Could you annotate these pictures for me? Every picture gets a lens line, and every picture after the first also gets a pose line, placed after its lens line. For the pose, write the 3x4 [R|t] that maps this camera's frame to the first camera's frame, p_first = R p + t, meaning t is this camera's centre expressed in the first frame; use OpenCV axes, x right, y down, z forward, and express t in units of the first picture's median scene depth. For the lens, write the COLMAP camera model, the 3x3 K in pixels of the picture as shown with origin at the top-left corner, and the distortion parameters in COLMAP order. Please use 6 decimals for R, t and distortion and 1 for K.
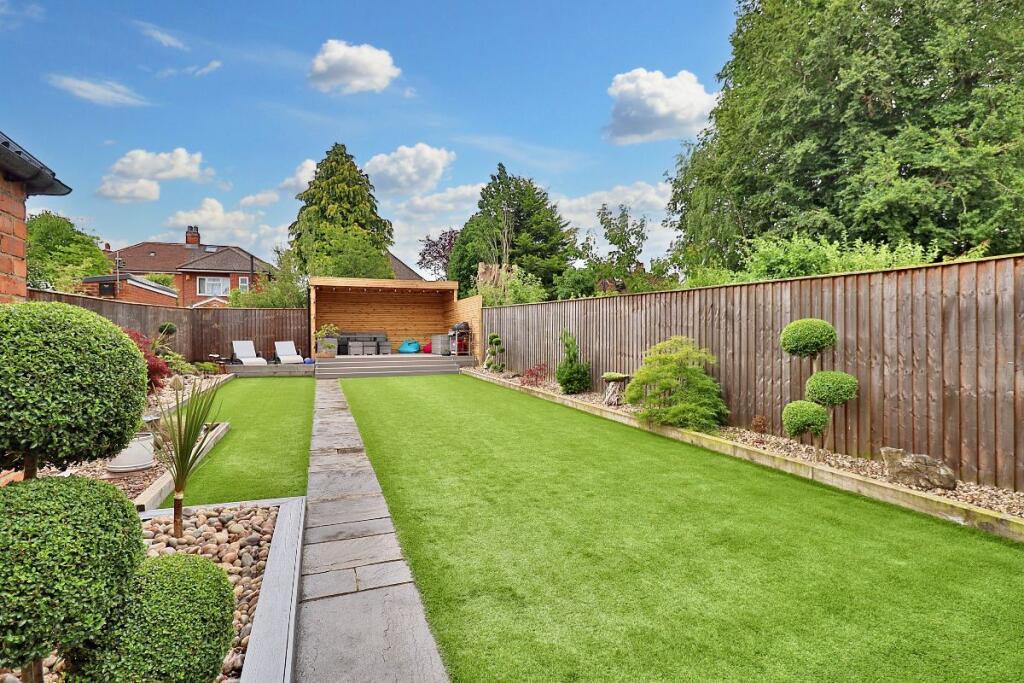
lens RADIAL K [[529.9, 0, 512.0], [0, 529.9, 341.5], [0, 0, 1]] dist [-0.002497, -0.001894]
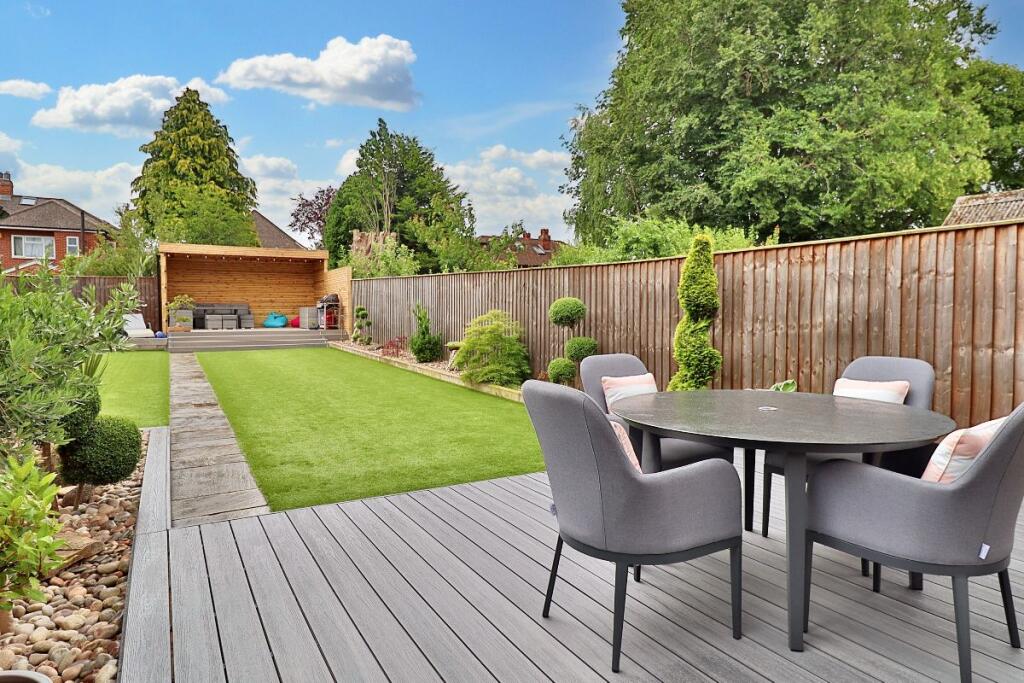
lens RADIAL K [[604.9, 0, 512.0], [0, 604.9, 341.5], [0, 0, 1]] dist [0.005675, -0.028228]
pose [[0.986103, -0.005204, 0.166055, 0.032826], [-0.002159, 0.999023, 0.044130, 0.000111], [-0.166123, -0.043876, 0.985128, -0.099248]]
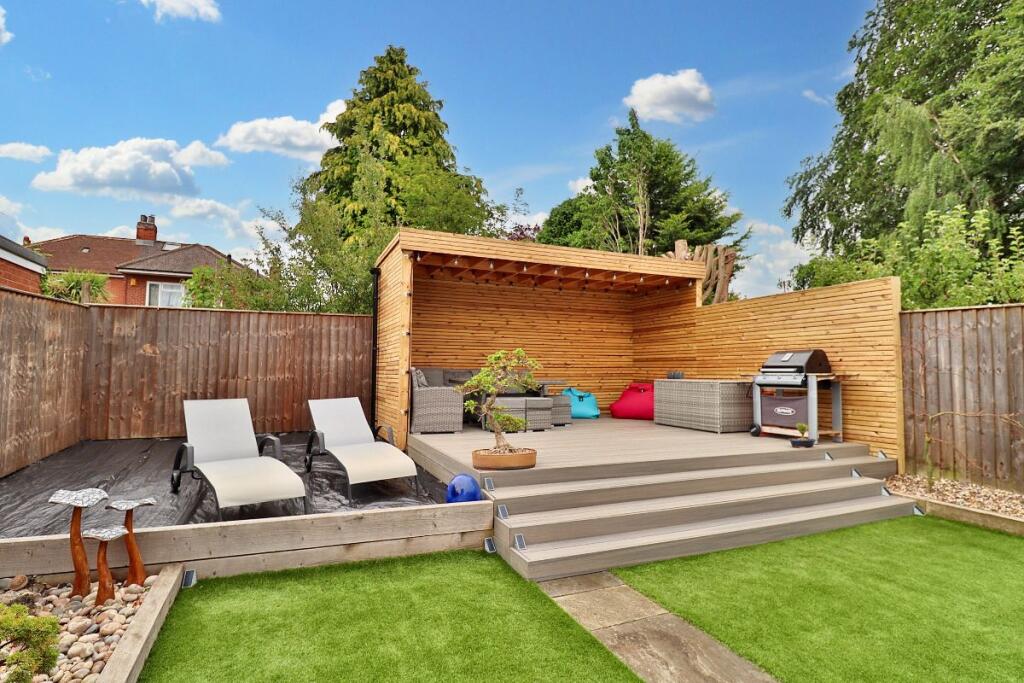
lens RADIAL K [[553.3, 0, 532.0], [0, 553.3, 341.3], [0, 0, 1]] dist [0.000981, -0.000237]
pose [[0.998213, 0.018356, 0.056859, -0.223225], [-0.014914, 0.998064, -0.060379, -0.011601], [-0.057857, 0.059423, 0.996555, 0.431955]]
